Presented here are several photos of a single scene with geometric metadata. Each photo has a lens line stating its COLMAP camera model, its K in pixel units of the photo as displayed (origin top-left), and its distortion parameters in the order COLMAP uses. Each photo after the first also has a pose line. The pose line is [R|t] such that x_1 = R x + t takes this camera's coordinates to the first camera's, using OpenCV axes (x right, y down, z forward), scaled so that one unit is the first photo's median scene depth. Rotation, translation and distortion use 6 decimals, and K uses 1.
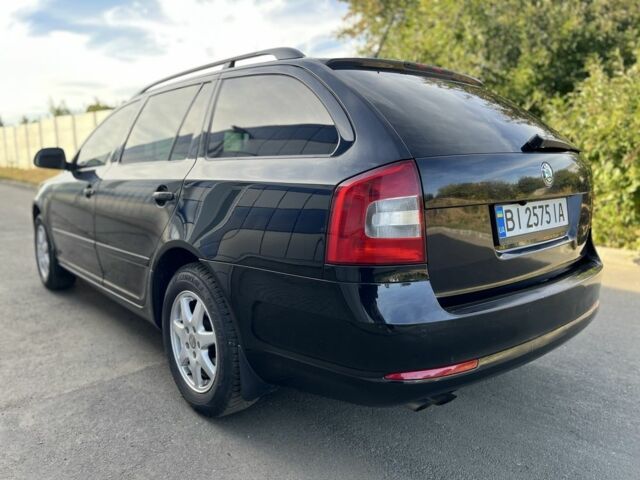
lens RADIAL K [[466.9, 0, 320.0], [0, 466.9, 240.0], [0, 0, 1]] dist [0.008241, -0.003010]
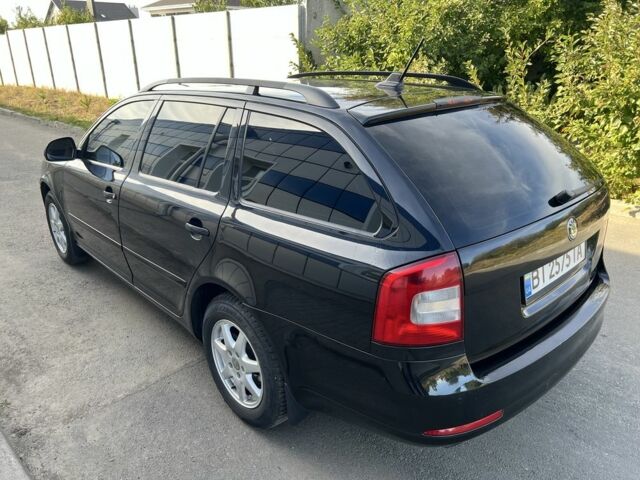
lens RADIAL K [[466.9, 0, 320.0], [0, 466.9, 240.0], [0, 0, 1]] dist [0.008241, -0.003010]
pose [[0.999524, -0.024354, 0.018946, -0.086471], [0.020120, 0.979954, 0.198207, -0.275291], [-0.023394, -0.197732, 0.979977, -0.024437]]
